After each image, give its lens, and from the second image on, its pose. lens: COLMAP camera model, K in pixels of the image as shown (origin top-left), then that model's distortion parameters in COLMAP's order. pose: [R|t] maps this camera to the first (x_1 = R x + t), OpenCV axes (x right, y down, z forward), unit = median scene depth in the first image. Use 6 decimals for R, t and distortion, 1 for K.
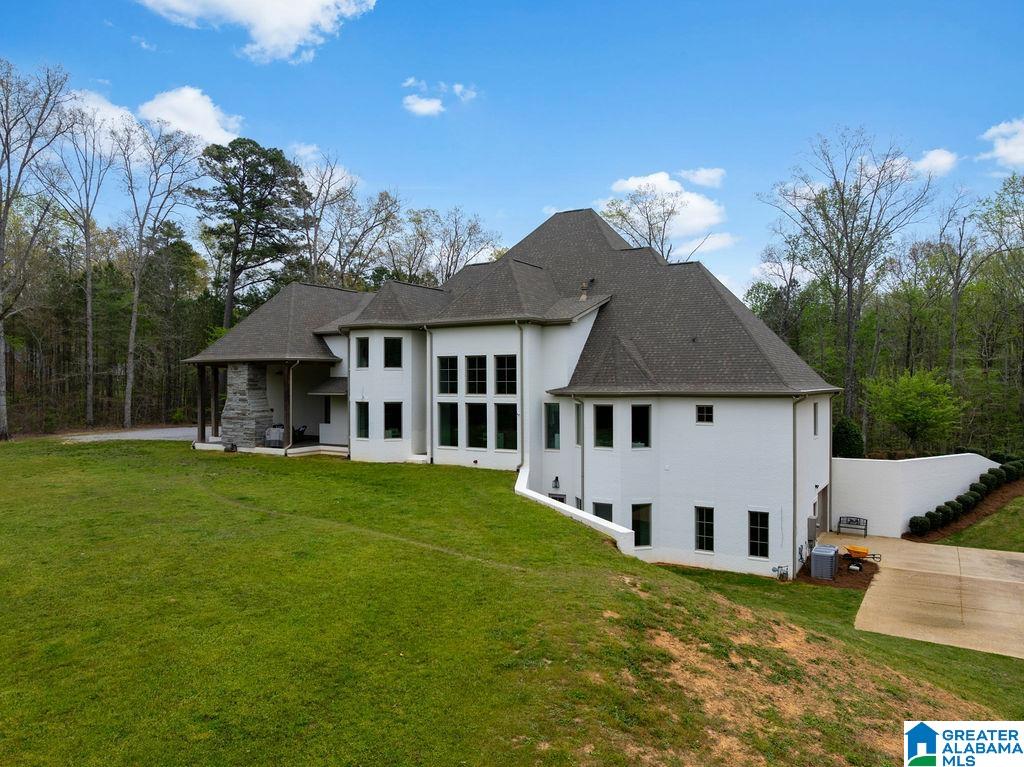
lens RADIAL K [[719.3, 0, 512.0], [0, 719.3, 383.5], [0, 0, 1]] dist [-0.043088, 0.004951]
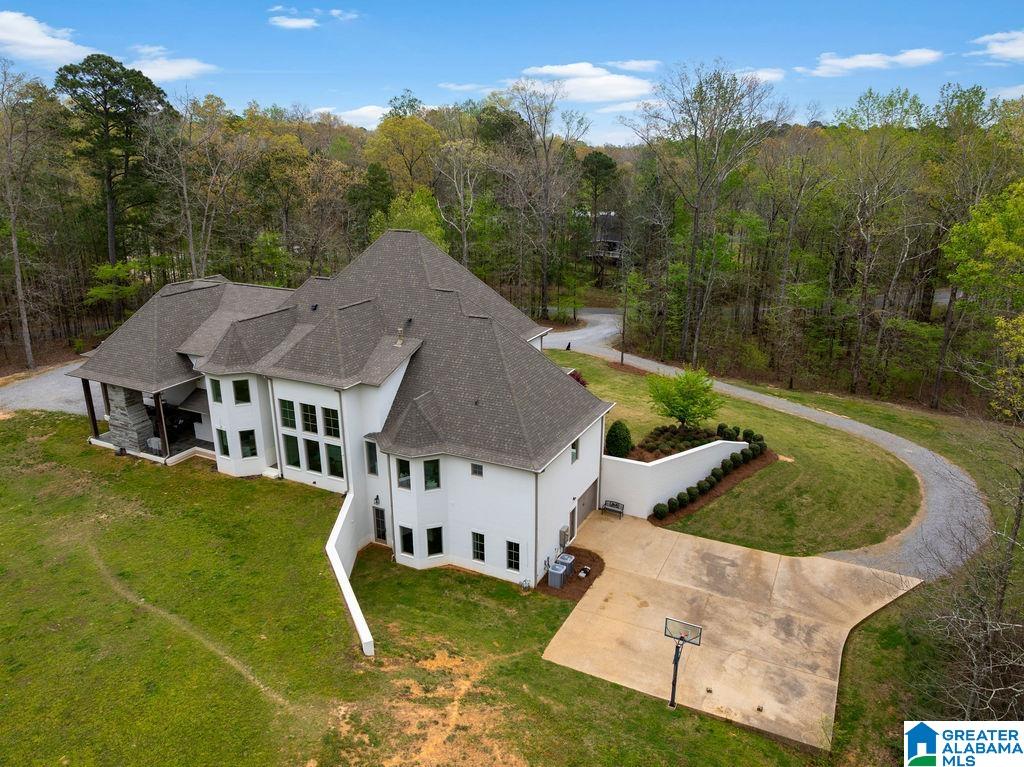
lens RADIAL K [[715.7, 0, 512.3], [0, 715.7, 404.7], [0, 0, 1]] dist [-0.053206, 0.001500]
pose [[0.996379, -0.022543, 0.081976, 0.197122], [-0.005367, 0.945606, 0.325269, -0.431708], [-0.084849, -0.324532, 0.942061, -0.175762]]
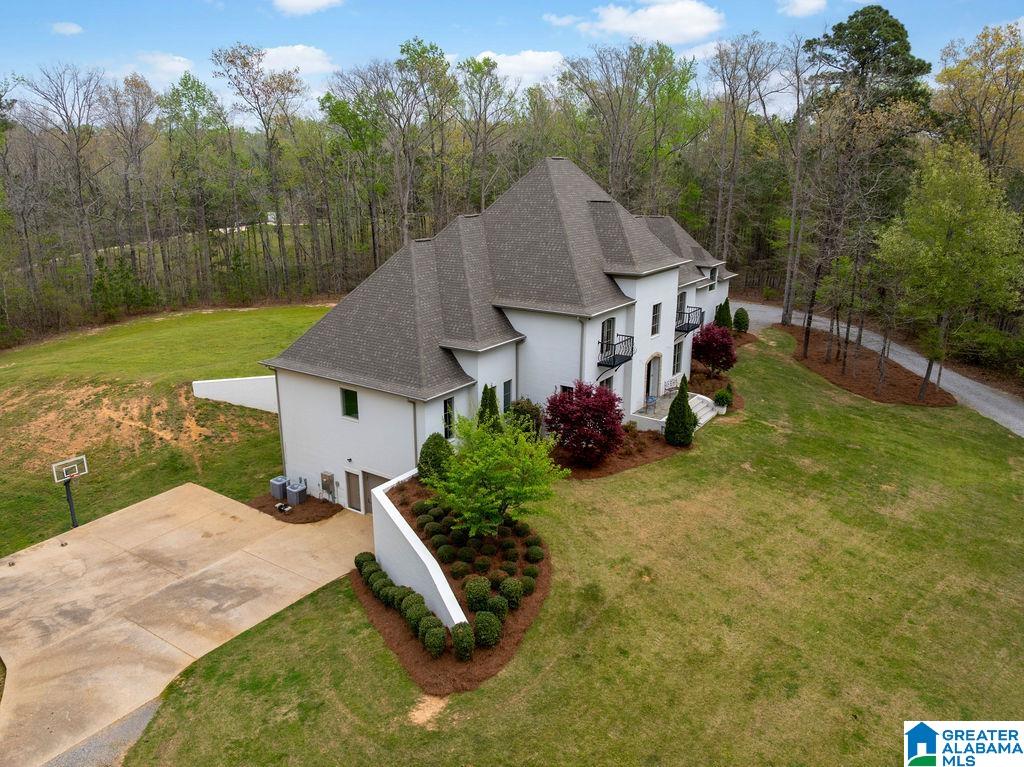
lens RADIAL K [[719.3, 0, 512.0], [0, 719.3, 383.5], [0, 0, 1]] dist [-0.043088, 0.004951]
pose [[-0.048771, 0.284555, -0.957418, 1.390432], [-0.009066, 0.958393, 0.285307, -0.283952], [0.998769, 0.022595, -0.044162, 1.235602]]
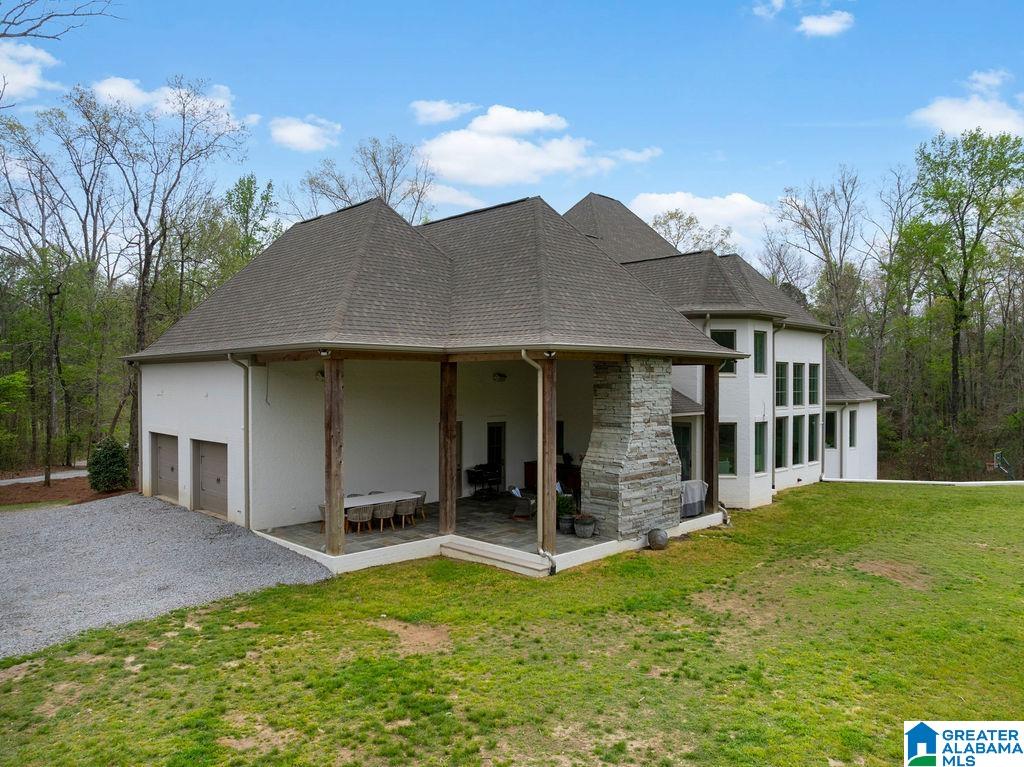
lens RADIAL K [[719.3, 0, 512.0], [0, 719.3, 383.5], [0, 0, 1]] dist [-0.043088, 0.004951]
pose [[0.235592, 0.003257, 0.971847, -1.009325], [0.007145, 0.999962, -0.005083, -0.011280], [-0.971826, 0.008141, 0.235560, 1.129761]]
